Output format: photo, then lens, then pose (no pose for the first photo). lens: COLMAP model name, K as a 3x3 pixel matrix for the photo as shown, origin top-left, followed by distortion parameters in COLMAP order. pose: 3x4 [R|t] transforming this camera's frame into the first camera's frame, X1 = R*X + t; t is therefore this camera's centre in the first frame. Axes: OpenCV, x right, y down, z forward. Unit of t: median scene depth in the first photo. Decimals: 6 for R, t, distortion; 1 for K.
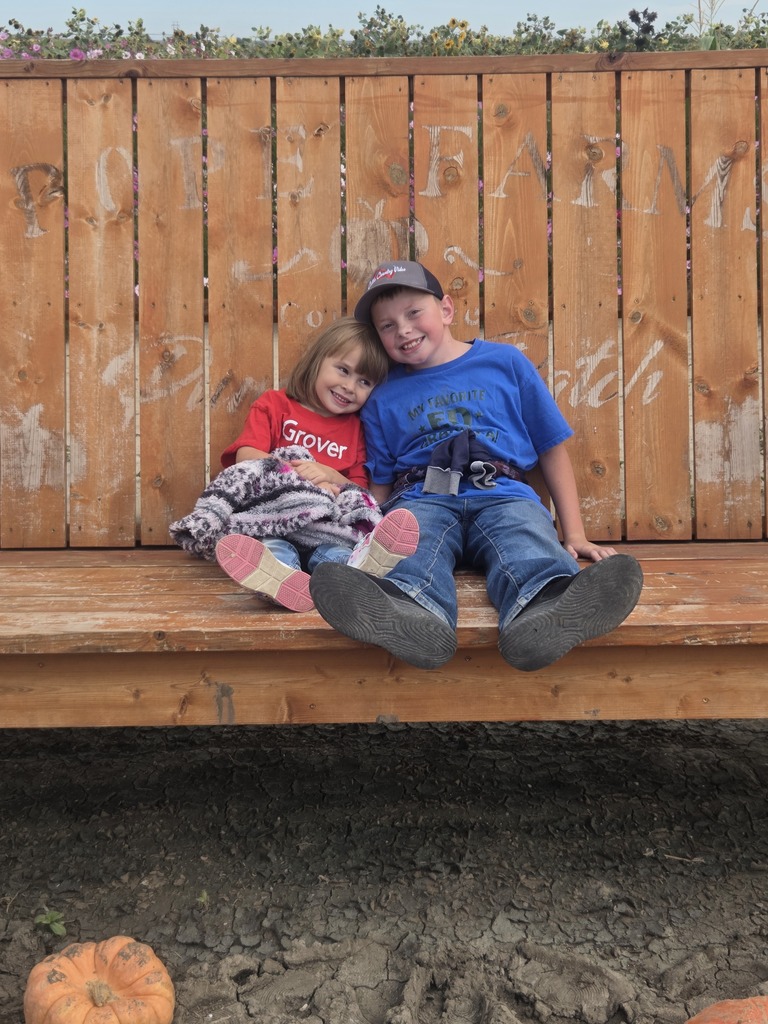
lens RADIAL K [[1461.5, 0, 423.0], [0, 1461.5, 539.6], [0, 0, 1]] dist [0.067047, -0.085351]
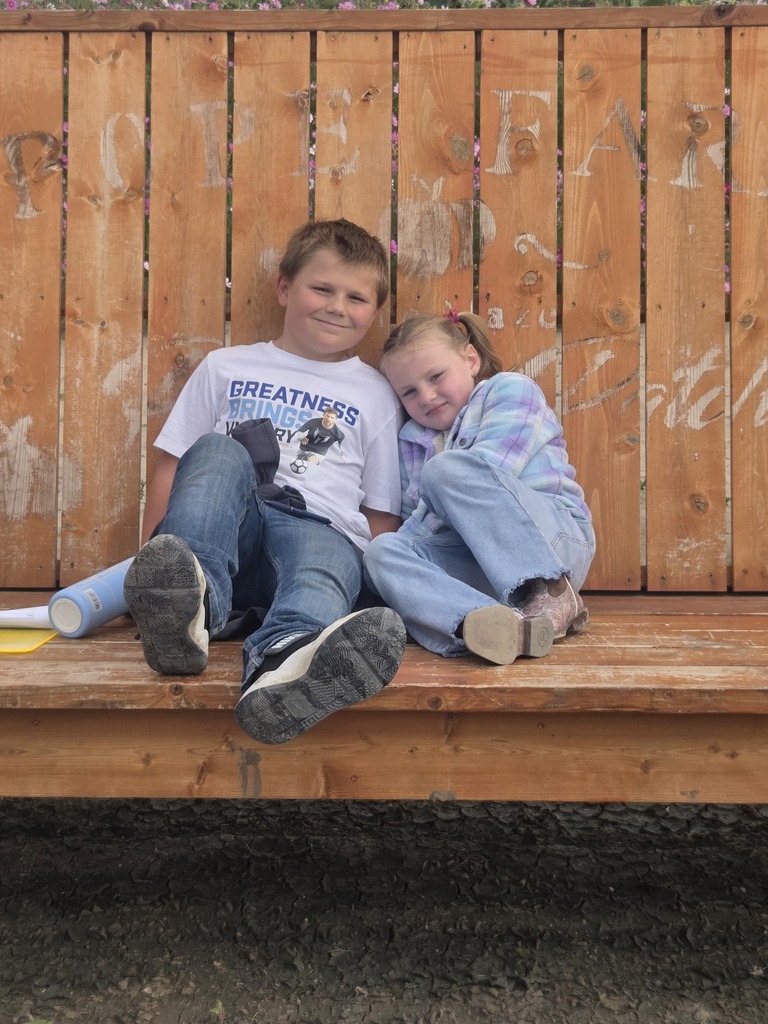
lens RADIAL K [[1961.8, 0, 384.0], [0, 1961.8, 512.0], [0, 0, 1]] dist [0.090524, -0.189920]
pose [[0.999128, 0.016025, -0.038547, -0.014387], [-0.017861, 0.998698, -0.047775, 0.012096], [0.037731, 0.048422, 0.998114, -0.108367]]
